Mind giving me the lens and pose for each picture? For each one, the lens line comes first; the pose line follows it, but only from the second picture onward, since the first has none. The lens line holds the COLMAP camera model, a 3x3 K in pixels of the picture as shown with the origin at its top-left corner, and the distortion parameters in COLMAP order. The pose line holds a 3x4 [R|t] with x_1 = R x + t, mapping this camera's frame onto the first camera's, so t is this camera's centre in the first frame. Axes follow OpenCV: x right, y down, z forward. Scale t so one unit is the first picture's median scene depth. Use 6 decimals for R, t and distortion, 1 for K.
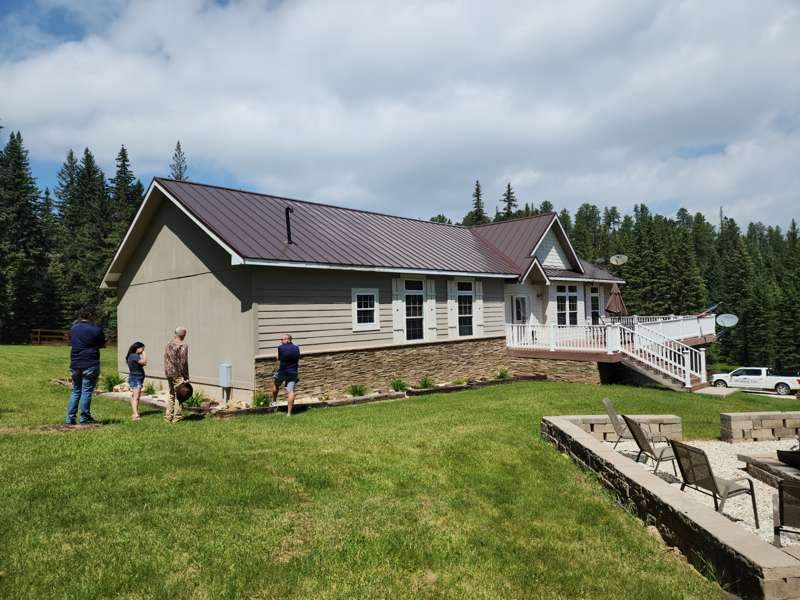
lens RADIAL K [[566.5, 0, 400.0], [0, 566.5, 300.0], [0, 0, 1]] dist [0.059040, -0.005020]
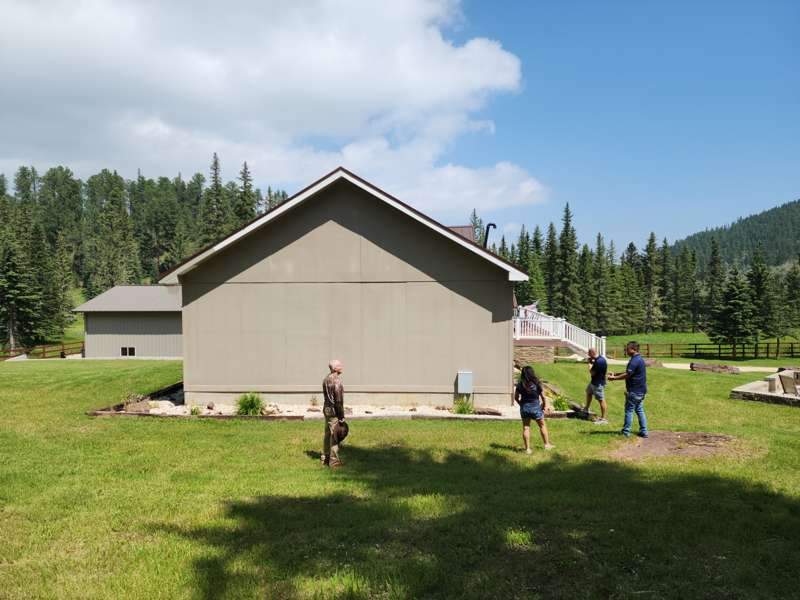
lens RADIAL K [[566.5, 0, 400.0], [0, 566.5, 300.0], [0, 0, 1]] dist [0.059040, -0.005020]
pose [[0.732704, 0.003442, 0.680539, -0.931278], [-0.038986, 0.998557, 0.036924, -0.044477], [-0.679430, -0.053586, 0.731781, 0.279428]]
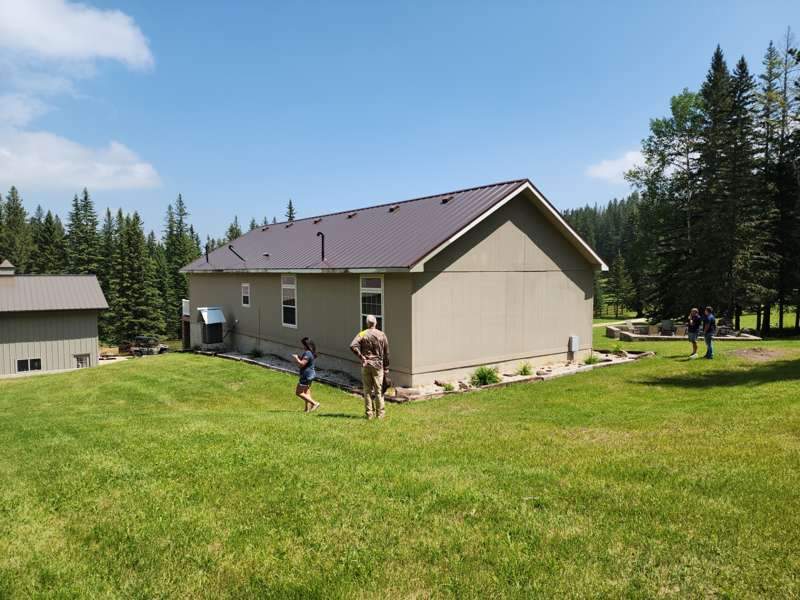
lens RADIAL K [[566.5, 0, 400.0], [0, 566.5, 300.0], [0, 0, 1]] dist [0.059040, -0.005020]
pose [[0.101517, -0.019596, 0.994641, -1.515281], [-0.033062, 0.999187, 0.023060, 0.002112], [-0.994284, -0.035226, 0.100787, 1.098959]]
